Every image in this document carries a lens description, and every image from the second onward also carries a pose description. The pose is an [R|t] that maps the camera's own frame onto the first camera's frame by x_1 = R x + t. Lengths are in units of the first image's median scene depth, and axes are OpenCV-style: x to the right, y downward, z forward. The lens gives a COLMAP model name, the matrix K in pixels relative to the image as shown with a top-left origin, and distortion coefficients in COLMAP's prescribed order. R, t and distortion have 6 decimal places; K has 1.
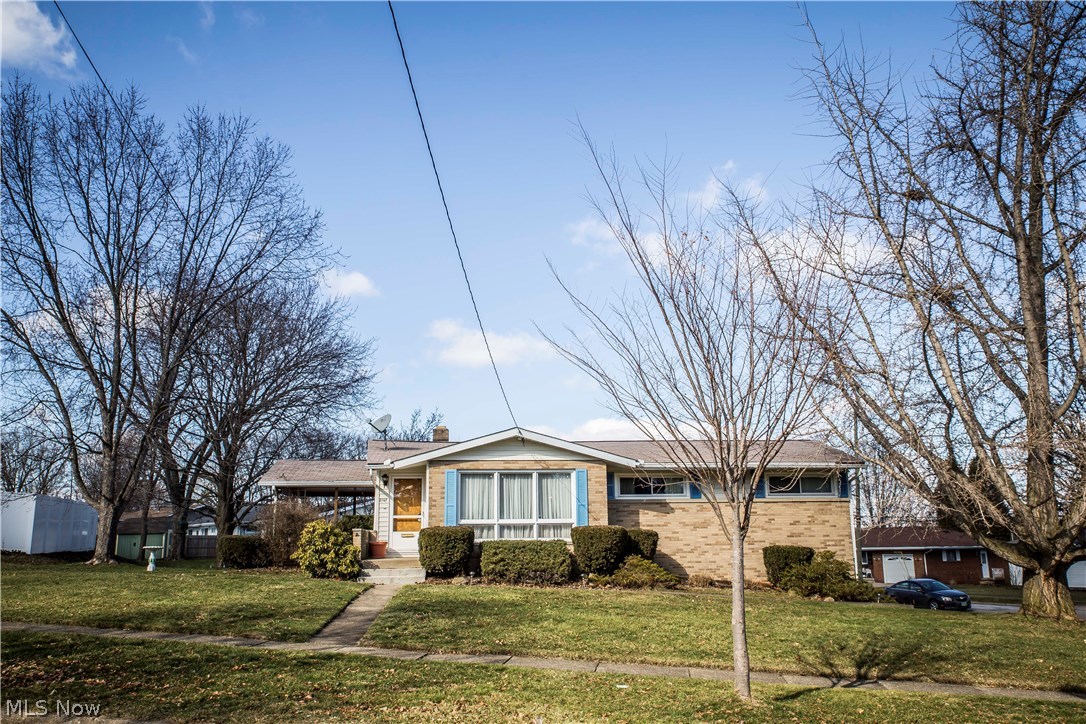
lens RADIAL K [[902.2, 0, 543.0], [0, 902.2, 359.2], [0, 0, 1]] dist [0.006678, 0.004358]
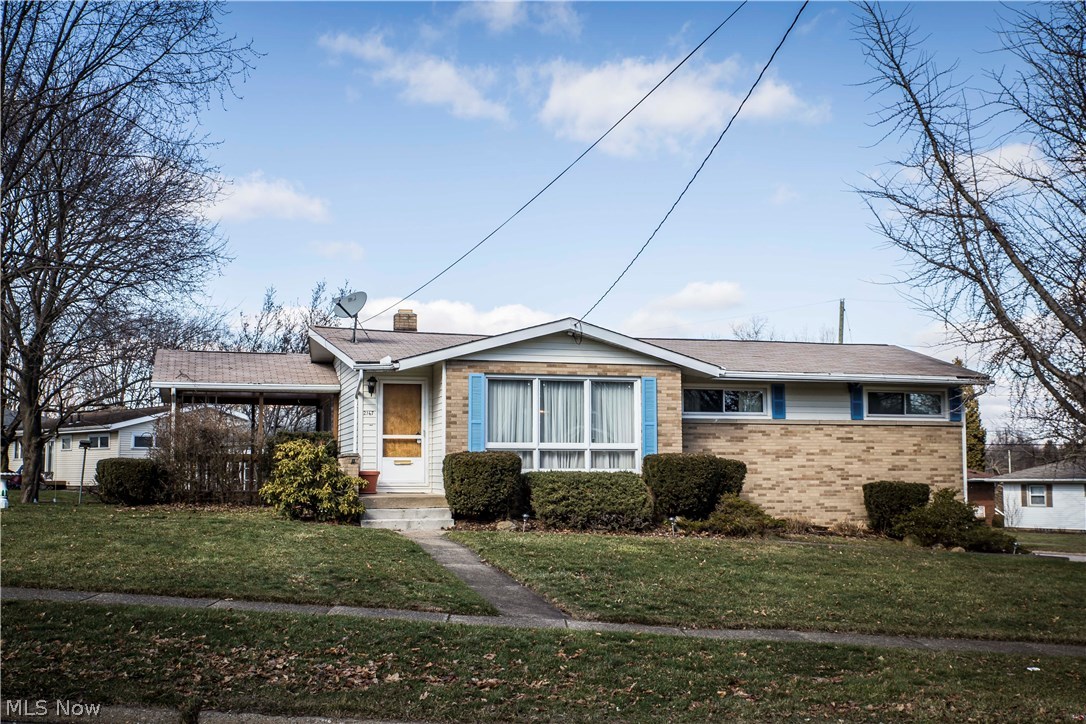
lens RADIAL K [[1247.0, 0, 542.8], [0, 1247.0, 362.9], [0, 0, 1]] dist [0.016573, 0.000000]
pose [[0.981829, 0.027212, 0.187808, -0.235091], [-0.049072, 0.992411, 0.112747, -0.000124], [-0.183315, -0.119915, 0.975713, 0.024727]]
